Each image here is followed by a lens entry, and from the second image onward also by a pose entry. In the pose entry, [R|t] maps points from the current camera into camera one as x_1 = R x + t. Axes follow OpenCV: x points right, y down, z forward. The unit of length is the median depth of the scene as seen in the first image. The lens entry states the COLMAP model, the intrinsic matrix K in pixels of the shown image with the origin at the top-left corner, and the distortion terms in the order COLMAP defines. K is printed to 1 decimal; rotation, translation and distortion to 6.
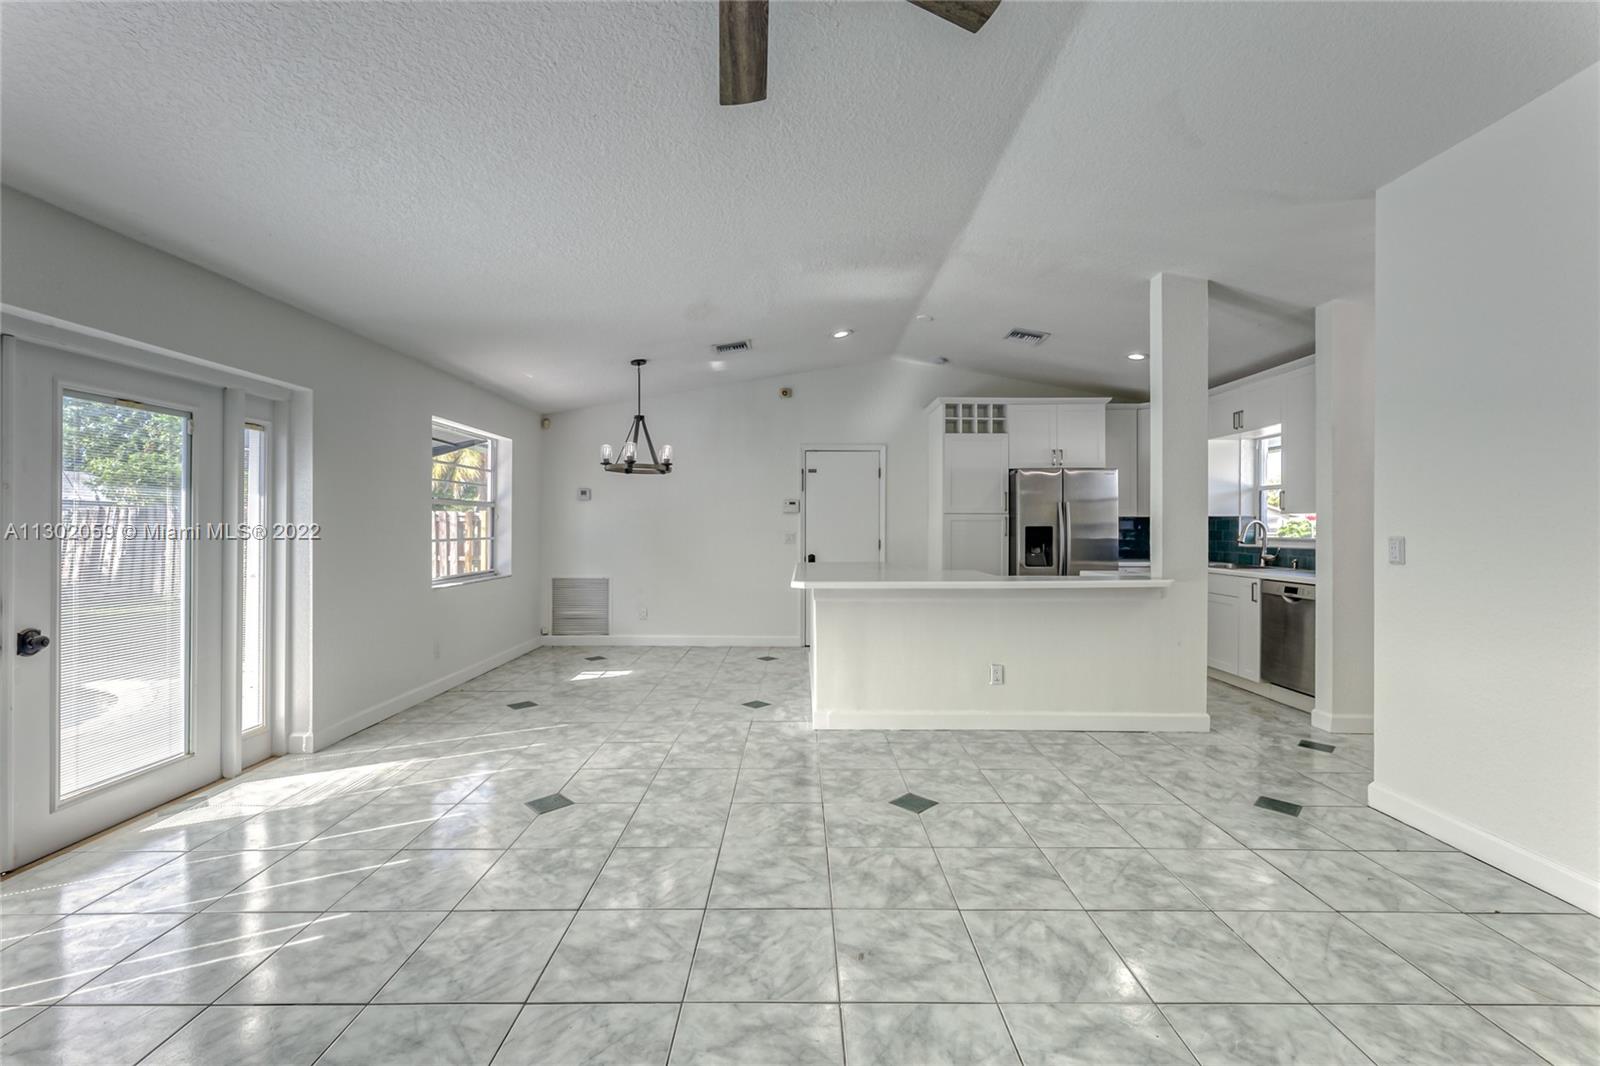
lens RADIAL K [[651.9, 0, 799.3], [0, 651.9, 529.9], [0, 0, 1]] dist [0.001153, 0.000039]
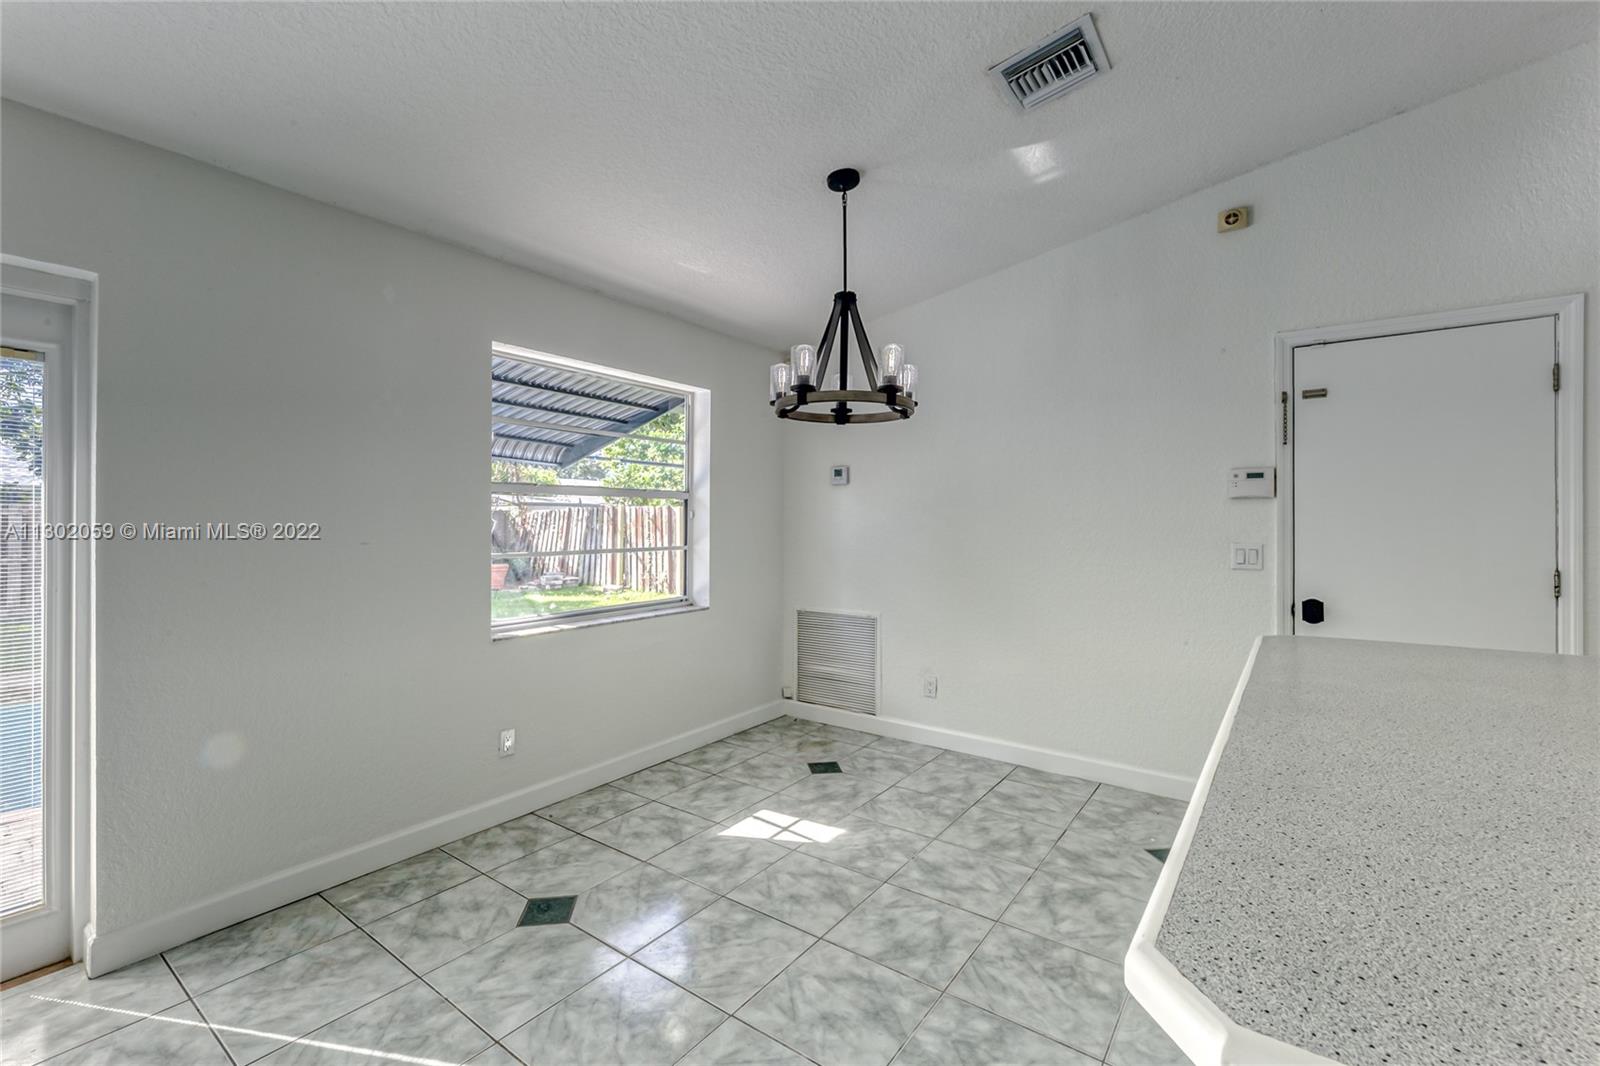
lens RADIAL K [[684.0, 0, 799.5], [0, 684.0, 521.4], [0, 0, 1]] dist [0.001438, -0.000347]
pose [[0.806616, -0.002262, -0.591071, 0.015445], [-0.001792, 0.999979, -0.006273, -0.009170], [0.591073, 0.006119, 0.806595, 0.542810]]
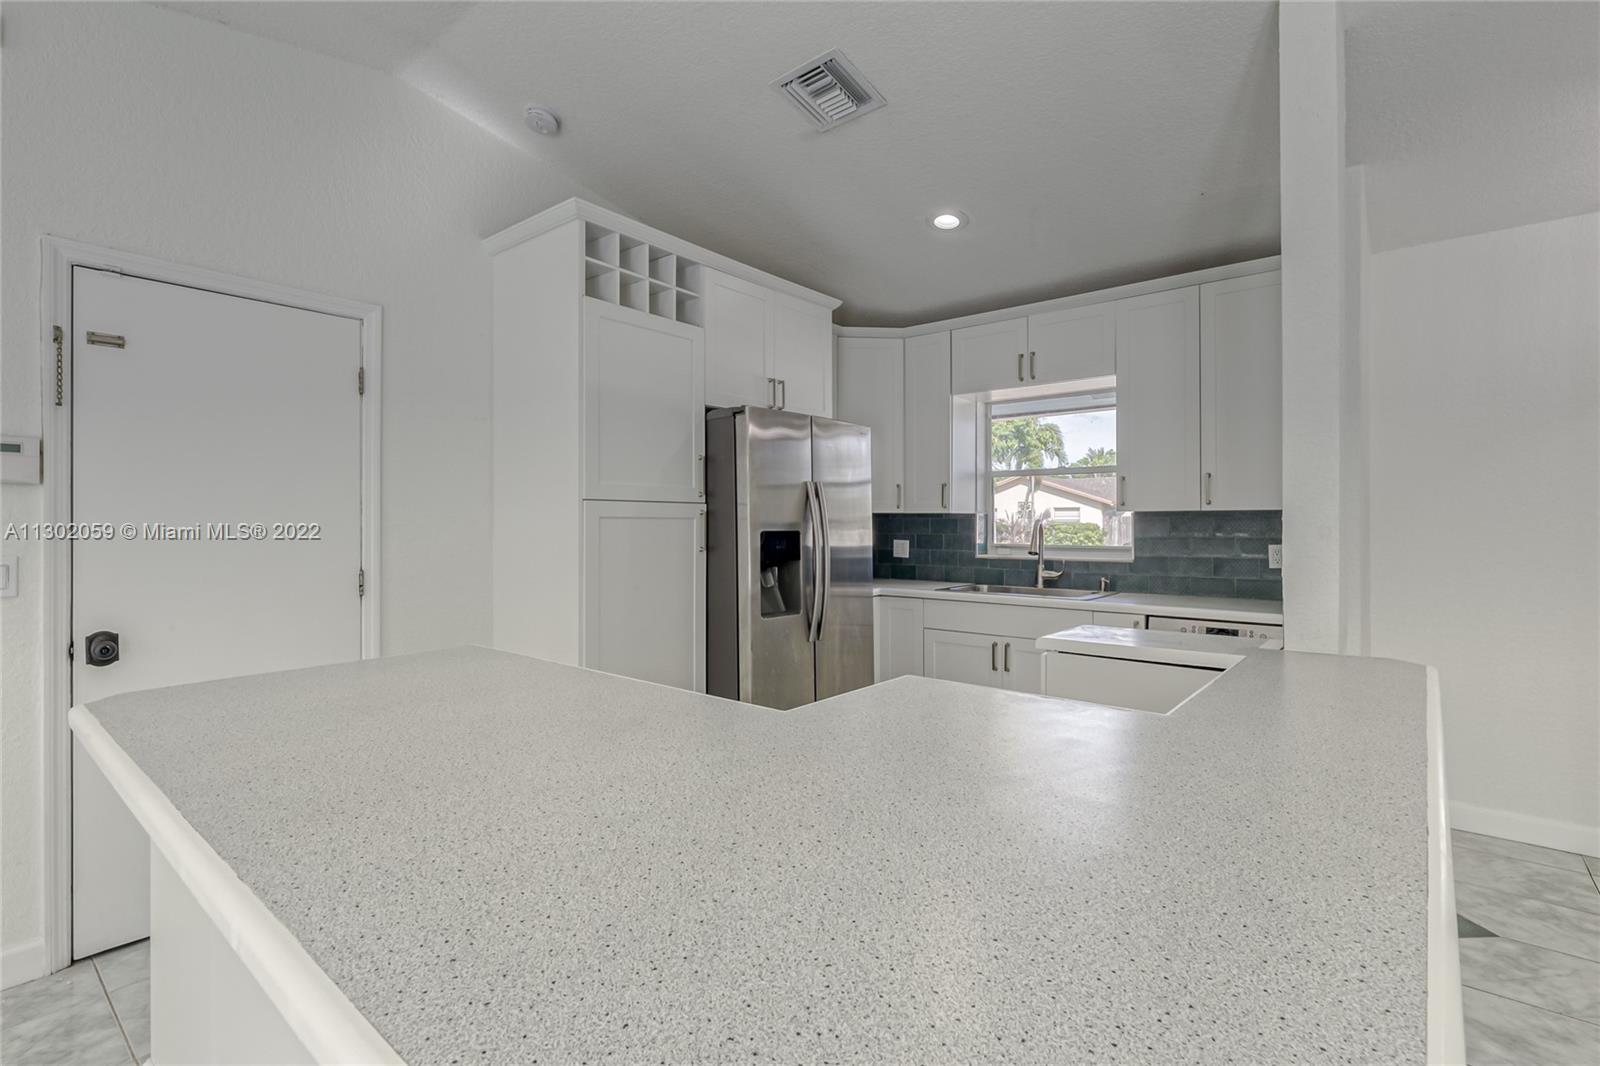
lens RADIAL K [[741.3, 0, 790.1], [0, 741.3, 523.4], [0, 0, 1]] dist [0.002608, 0.000030]
pose [[0.643983, -0.000410, 0.765040, -0.041720], [0.003469, 0.999991, -0.002384, -0.009675], [-0.765032, 0.004189, 0.643979, 0.650507]]
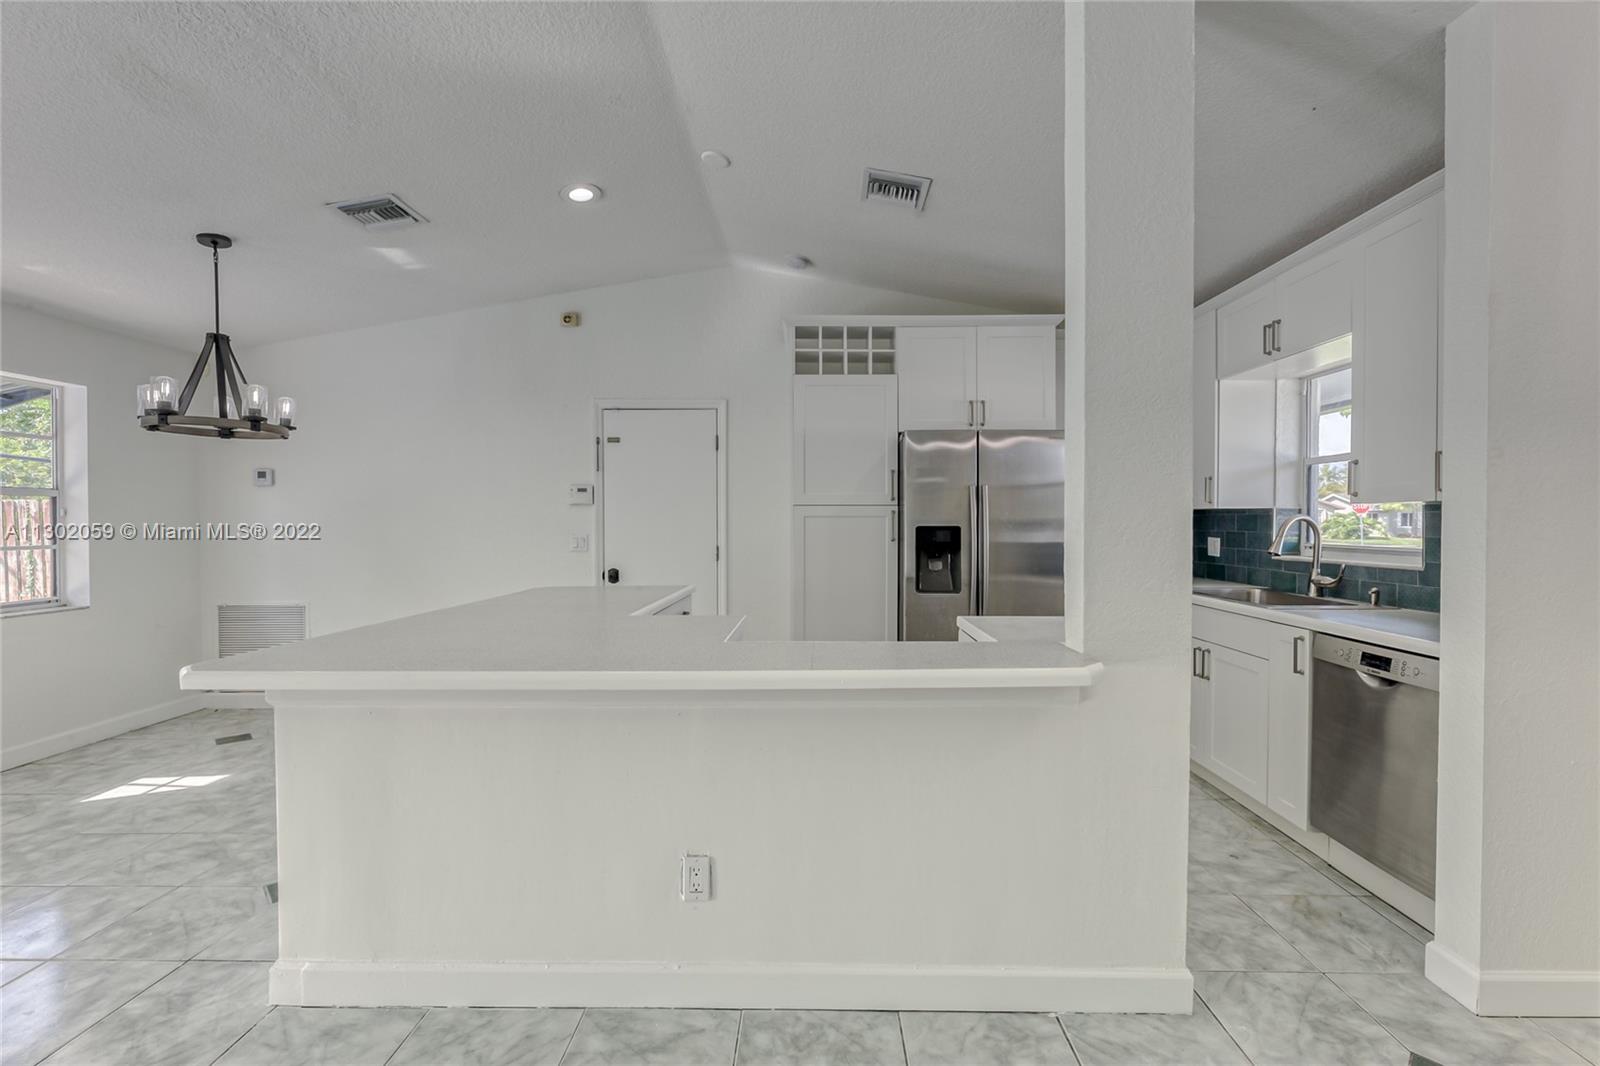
lens RADIAL K [[684.0, 0, 809.6], [0, 684.0, 534.0], [0, 0, 1]] dist [0.001438, -0.000347]
pose [[0.999957, -0.002082, -0.009084, 0.256792], [0.002214, 0.999892, 0.014560, -0.007558], [0.009052, -0.014579, 0.999853, 0.371180]]
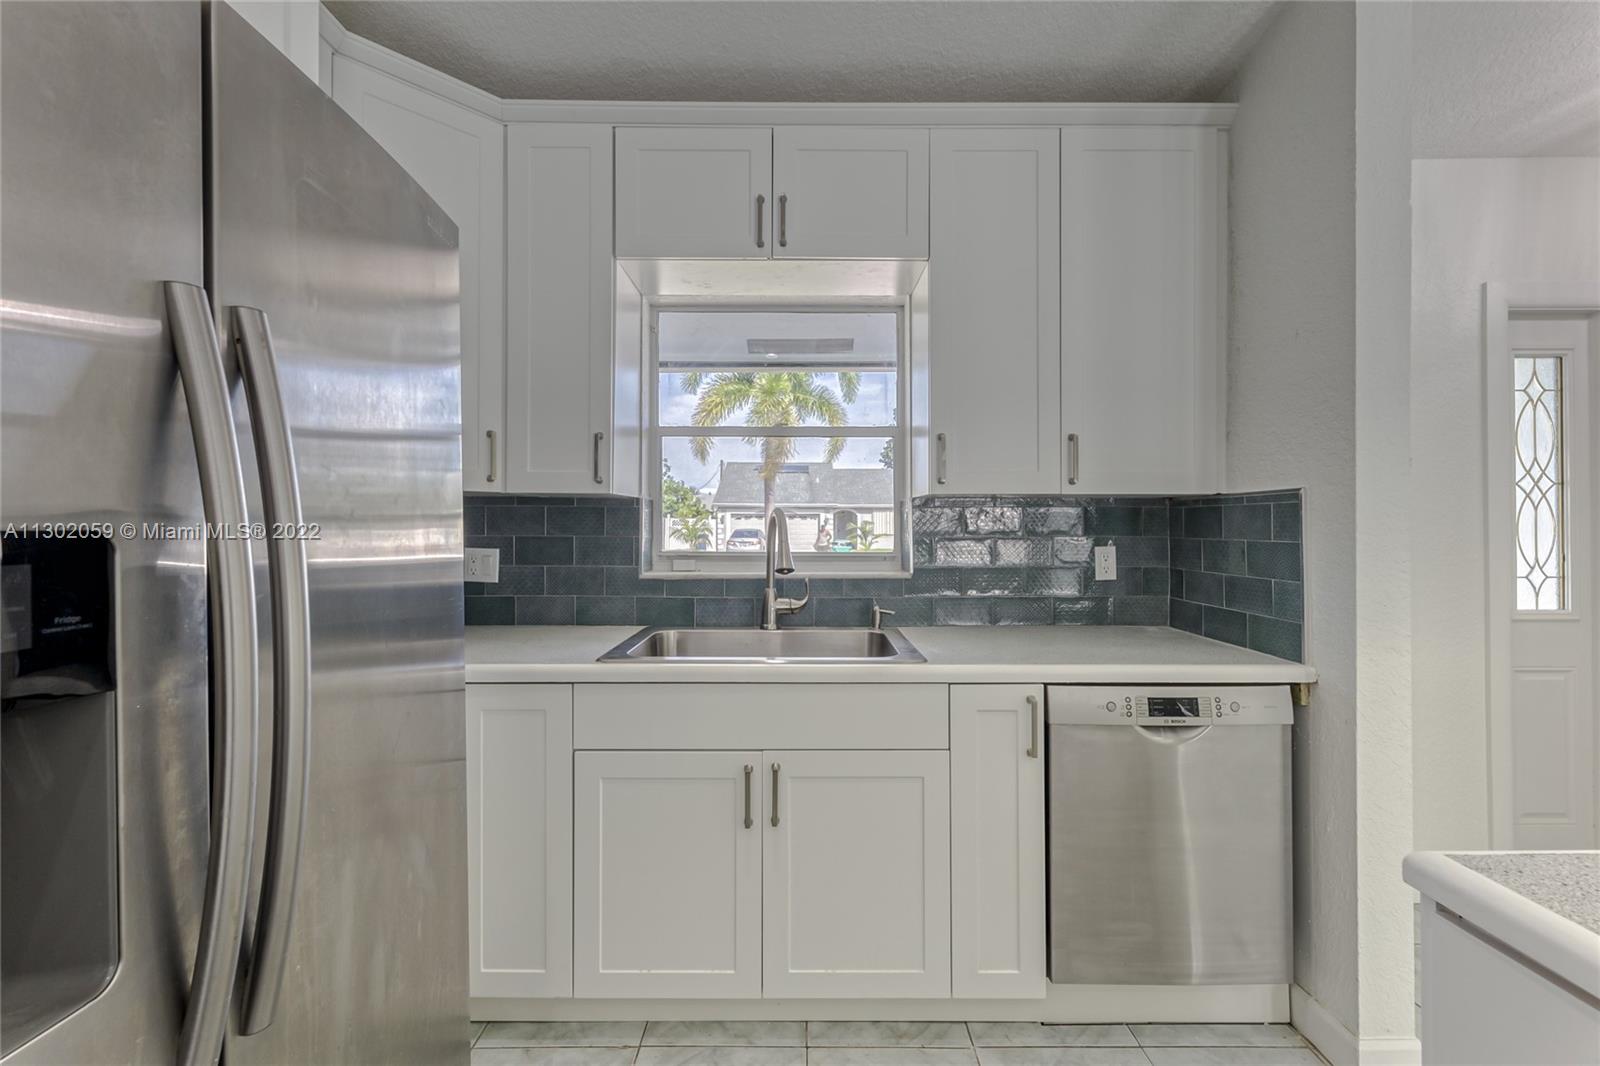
lens RADIAL K [[651.9, 0, 800.2], [0, 651.9, 519.7], [0, 0, 1]] dist [0.001153, 0.000039]
pose [[-0.006116, 0.003425, 0.999975, 0.300640], [0.003470, 0.999988, -0.003404, -0.006929], [-0.999975, 0.003449, -0.006128, 0.910727]]
